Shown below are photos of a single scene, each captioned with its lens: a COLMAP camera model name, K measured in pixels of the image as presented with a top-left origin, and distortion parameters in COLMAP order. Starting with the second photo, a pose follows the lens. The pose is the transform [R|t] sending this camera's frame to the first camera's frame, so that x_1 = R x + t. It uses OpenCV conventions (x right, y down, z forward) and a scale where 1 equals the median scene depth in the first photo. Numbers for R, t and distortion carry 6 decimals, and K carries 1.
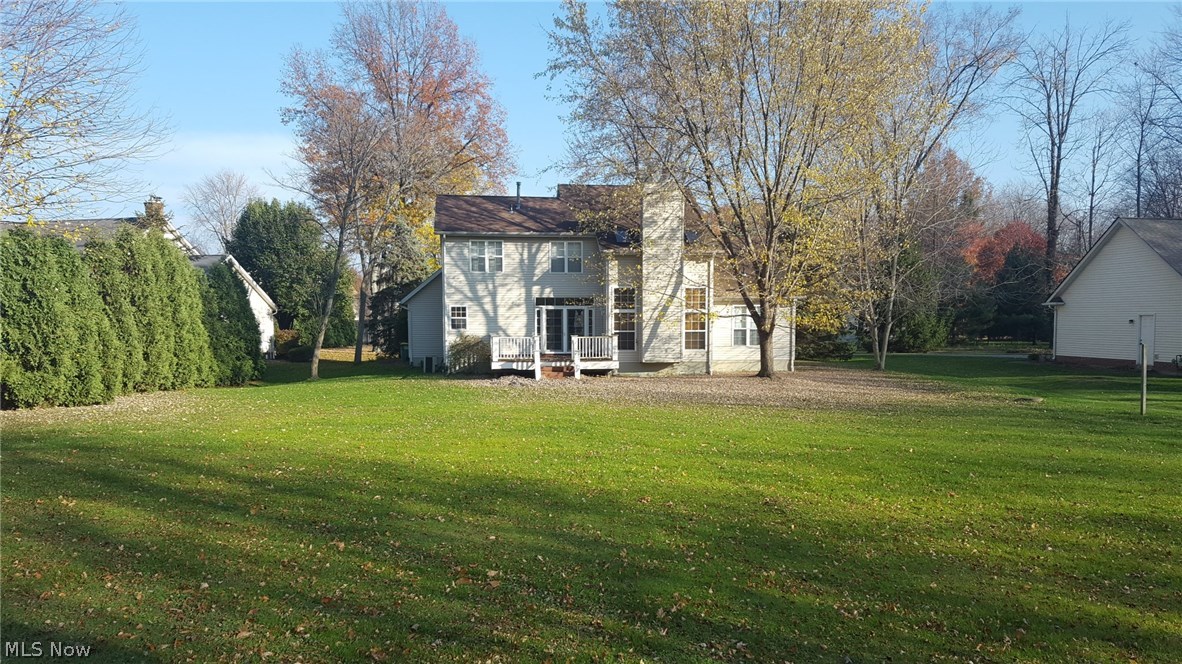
lens RADIAL K [[870.2, 0, 589.1], [0, 870.2, 366.0], [0, 0, 1]] dist [0.155354, -0.251721]
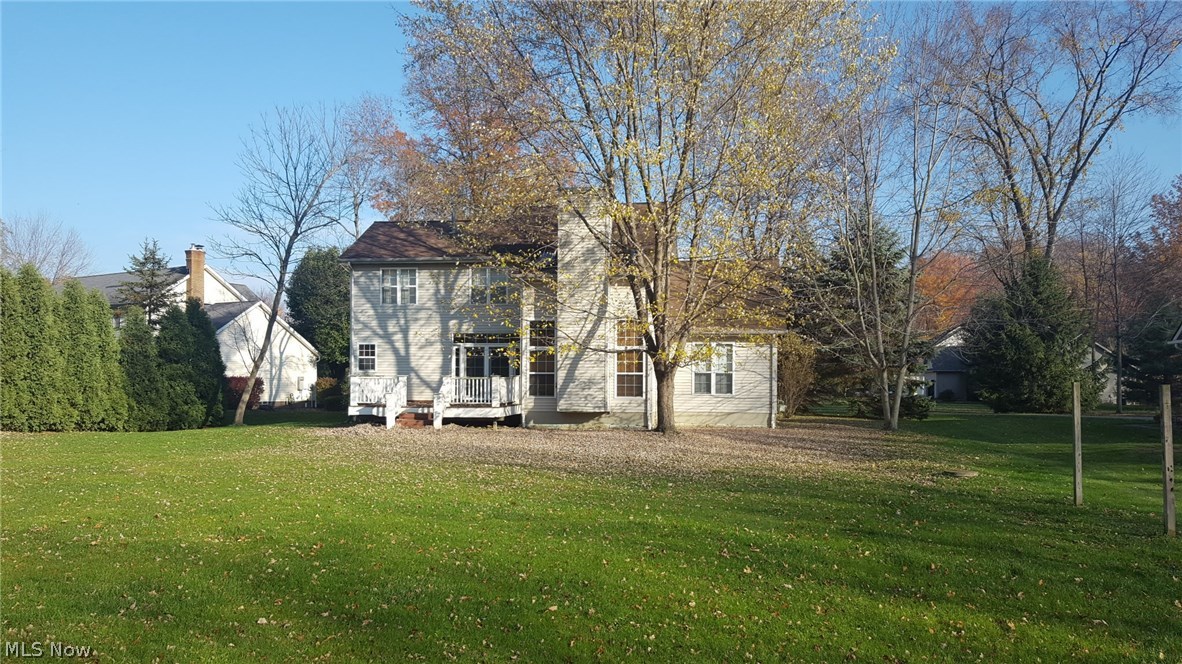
lens RADIAL K [[870.2, 0, 589.1], [0, 870.2, 366.0], [0, 0, 1]] dist [0.155354, -0.251721]
pose [[0.958685, 0.002926, -0.284454, 0.311517], [-0.022964, 0.997480, -0.067132, 0.007045], [0.283540, 0.070890, 0.956336, 0.227512]]
